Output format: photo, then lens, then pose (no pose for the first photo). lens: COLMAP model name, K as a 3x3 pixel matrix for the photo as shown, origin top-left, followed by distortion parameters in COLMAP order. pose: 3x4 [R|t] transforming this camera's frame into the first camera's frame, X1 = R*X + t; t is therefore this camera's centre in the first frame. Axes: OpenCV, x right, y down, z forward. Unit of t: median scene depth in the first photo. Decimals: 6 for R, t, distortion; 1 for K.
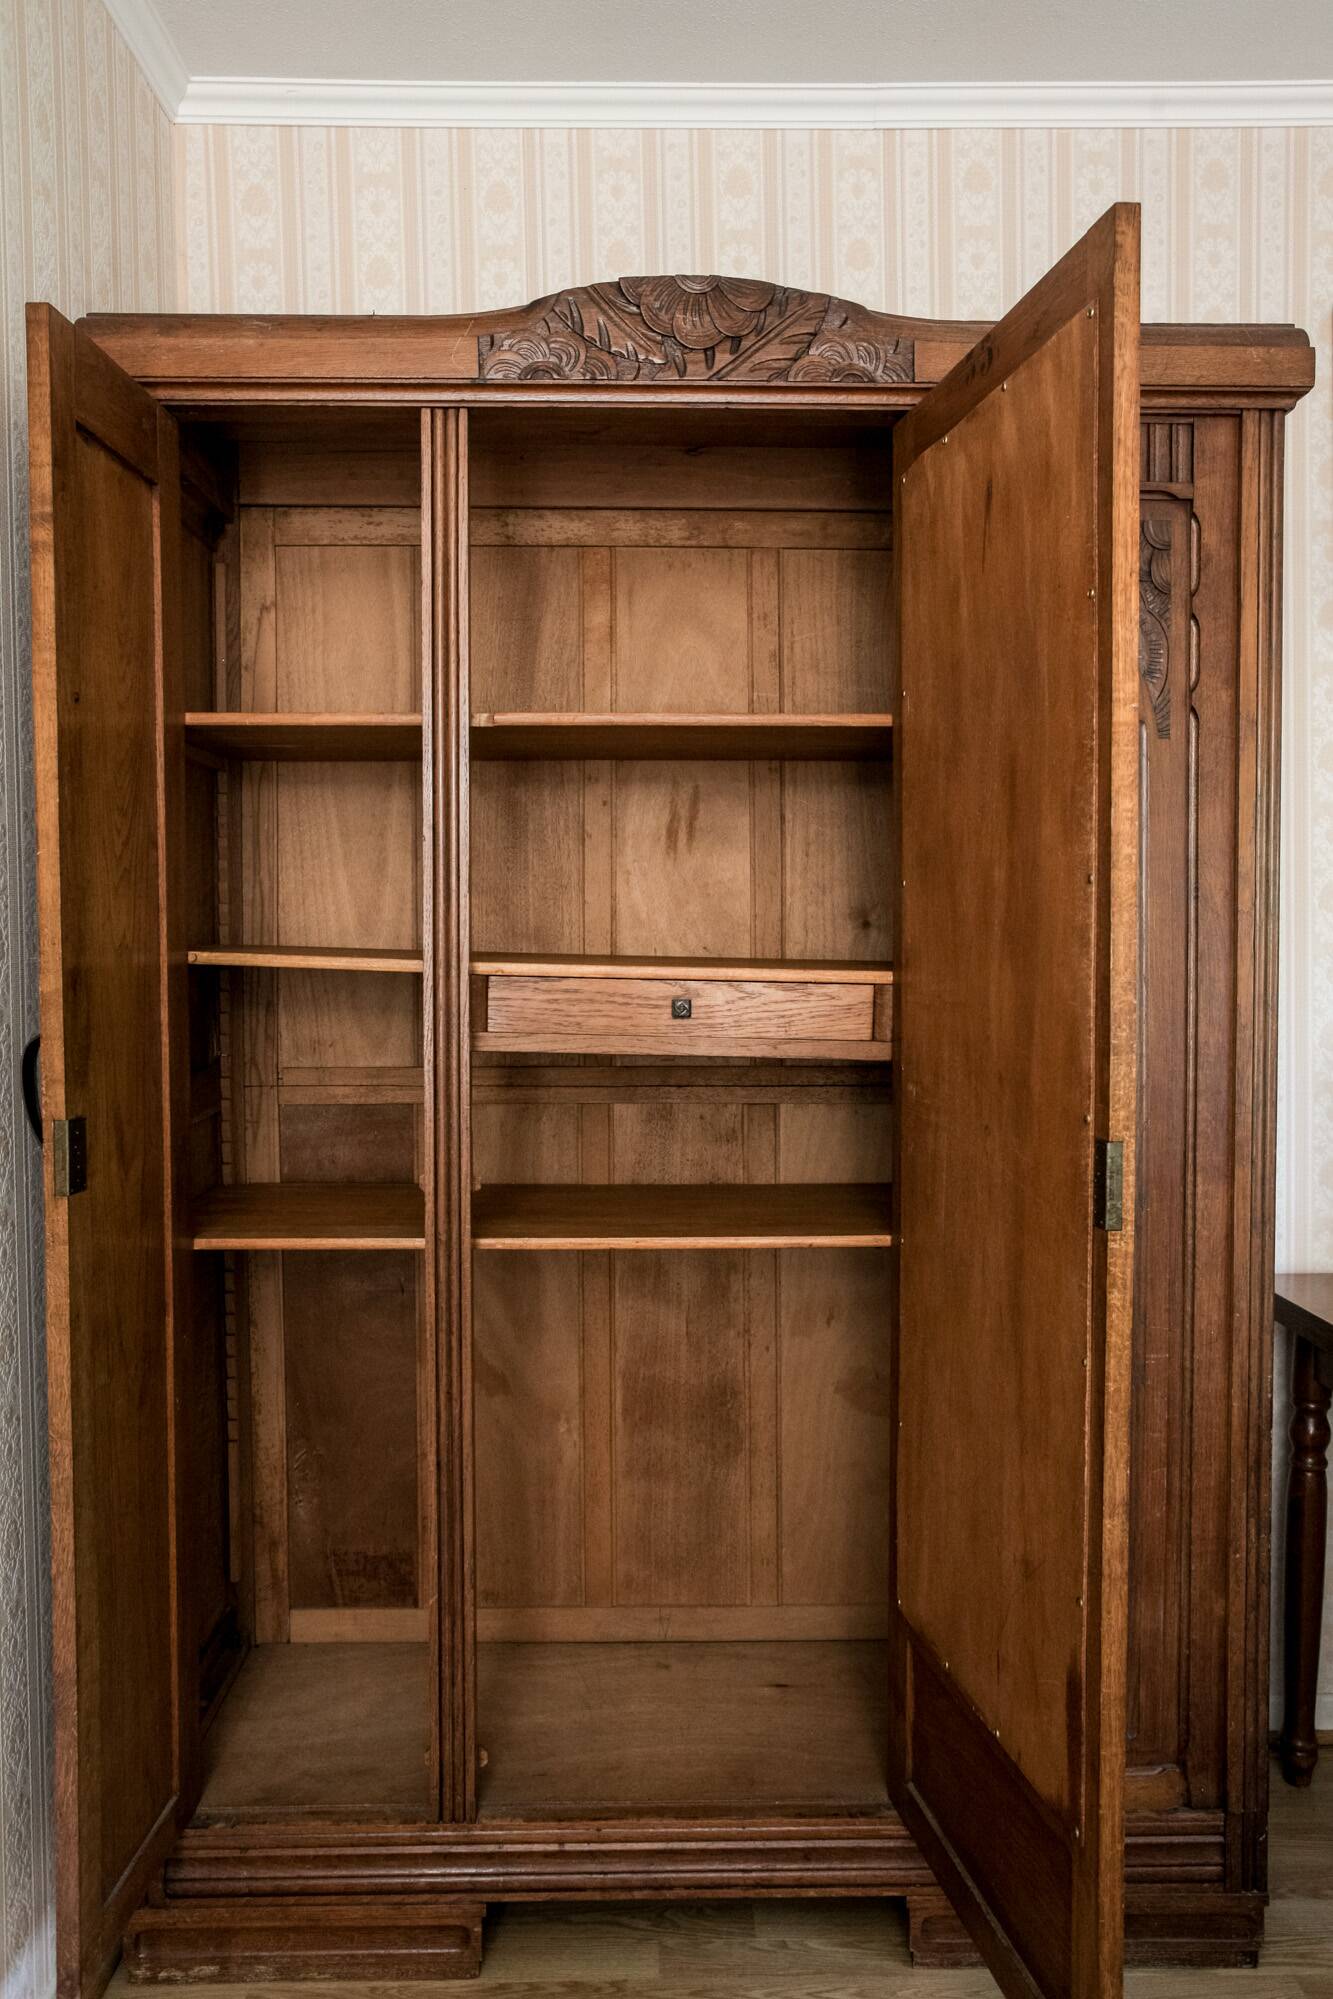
lens RADIAL K [[1517.1, 0, 688.6], [0, 1517.1, 997.0], [0, 0, 1]] dist [-0.035828, 0.059187]
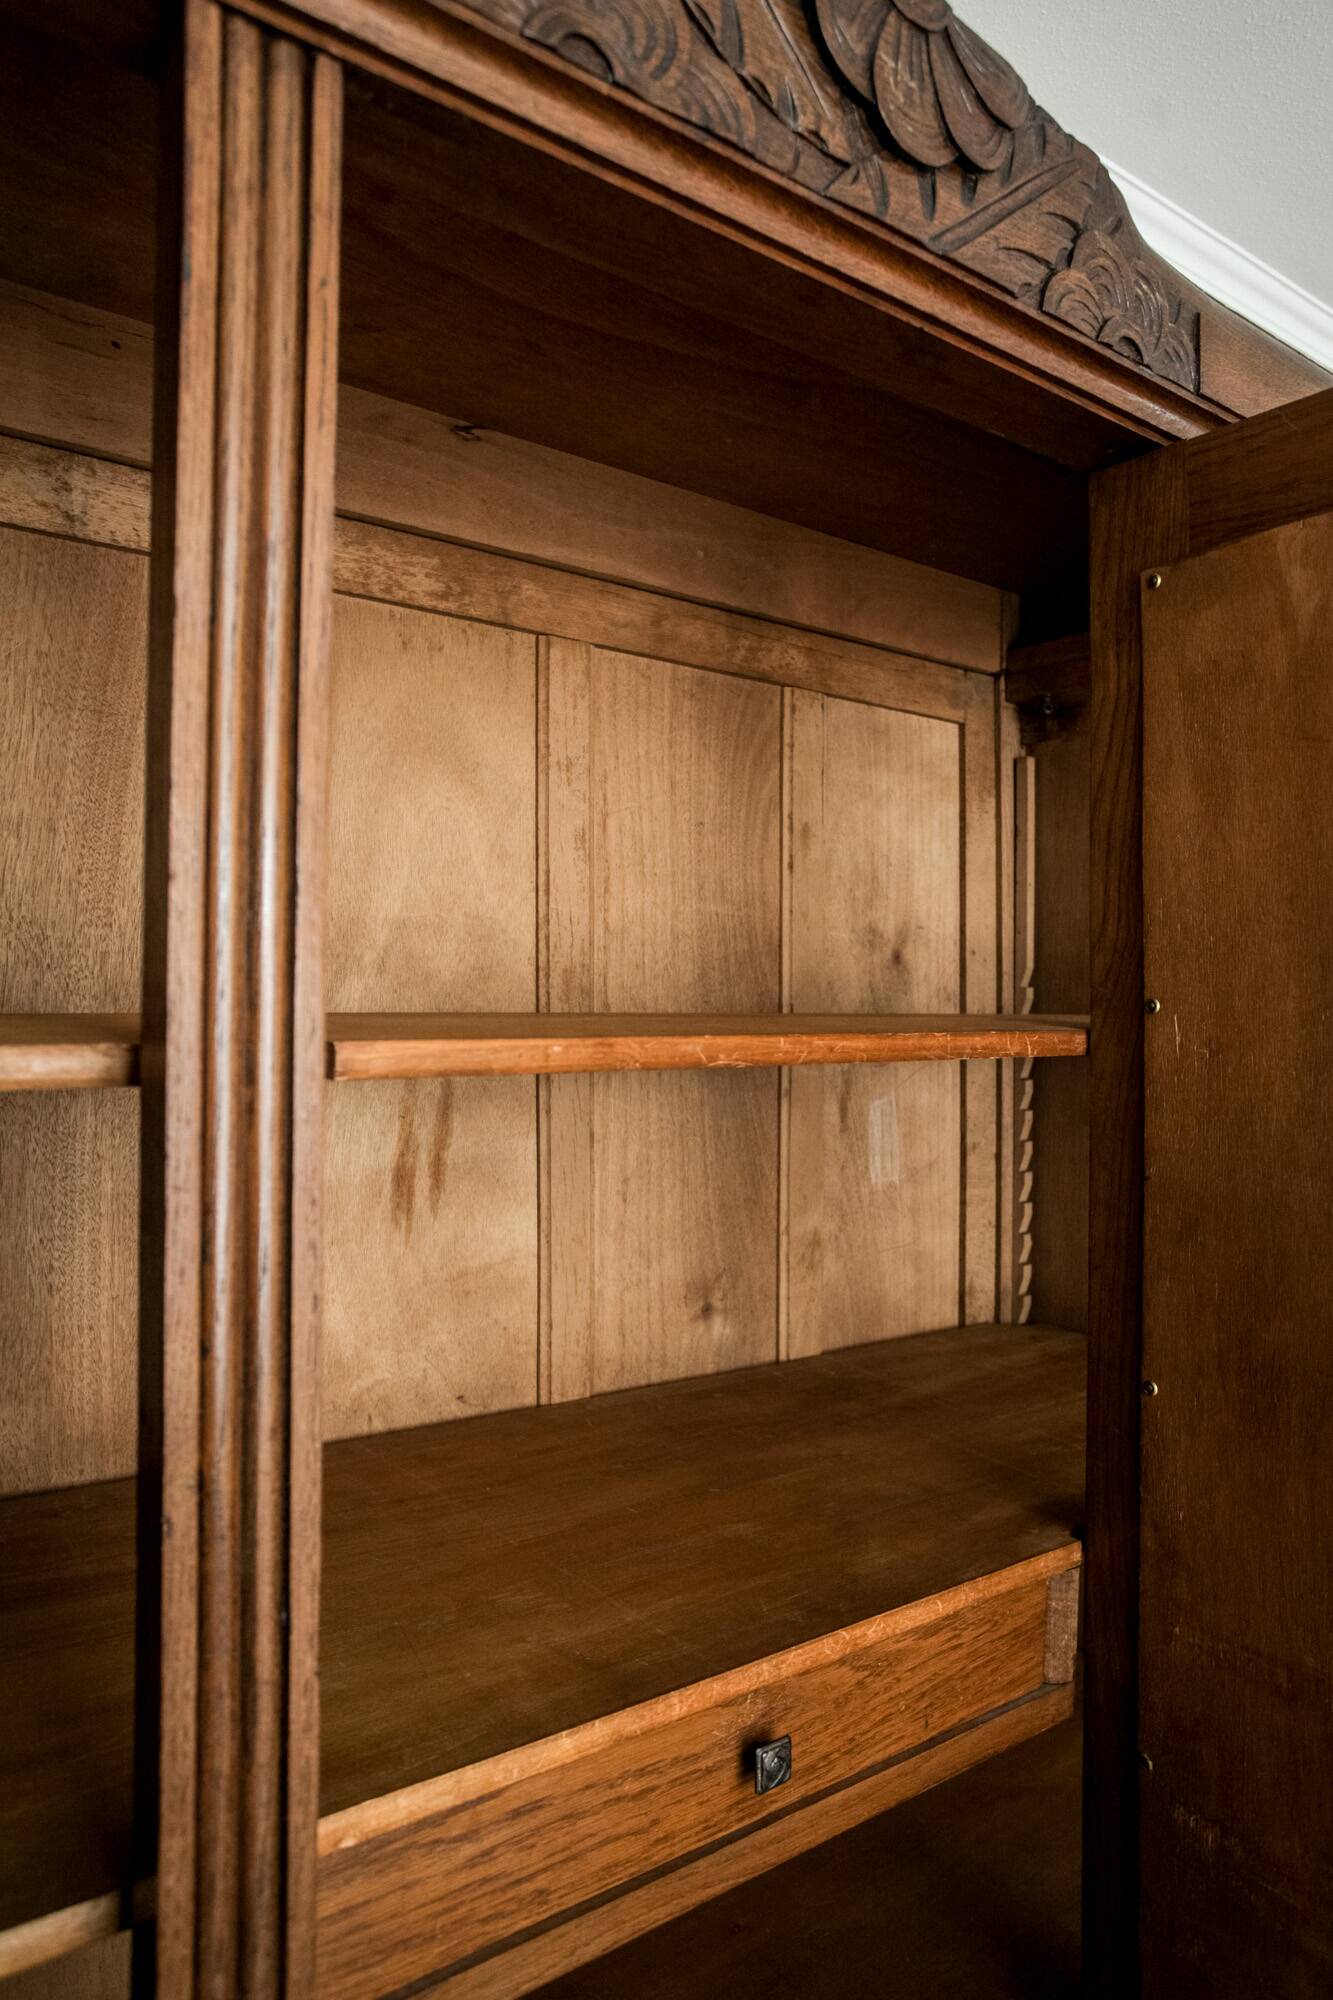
lens RADIAL K [[1315.9, 0, 669.1], [0, 1315.9, 991.1], [0, 0, 1]] dist [-0.056177, 0.042725]
pose [[0.815167, 0.014065, 0.579055, -0.228850], [0.006338, 0.999429, -0.033199, -0.186691], [-0.579191, 0.030733, 0.814613, 0.722853]]
